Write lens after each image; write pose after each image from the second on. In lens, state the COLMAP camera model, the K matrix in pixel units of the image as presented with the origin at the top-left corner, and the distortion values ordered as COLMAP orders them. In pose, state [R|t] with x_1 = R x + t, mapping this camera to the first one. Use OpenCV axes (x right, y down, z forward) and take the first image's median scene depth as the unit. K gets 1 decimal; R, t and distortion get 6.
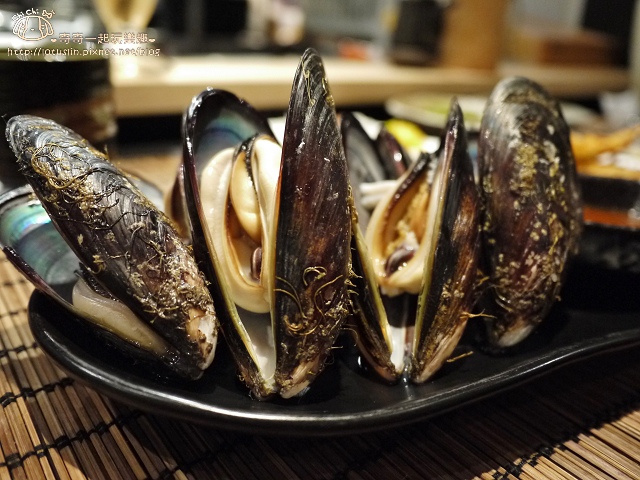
lens RADIAL K [[532.3, 0, 320.0], [0, 532.3, 240.0], [0, 0, 1]] dist [-0.081310, 0.036470]
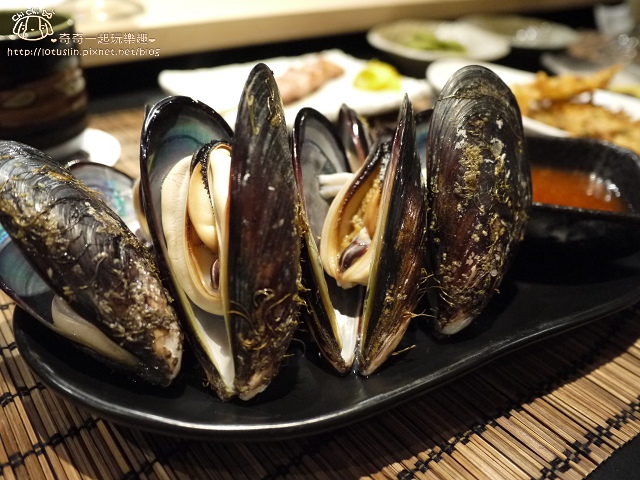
lens RADIAL K [[532.3, 0, 320.0], [0, 532.3, 240.0], [0, 0, 1]] dist [-0.081310, 0.036470]
pose [[0.999457, -0.032939, 0.000625, 0.096575], [0.032325, 0.984114, 0.174572, -0.211641], [-0.006365, -0.174457, 0.984644, -0.061607]]
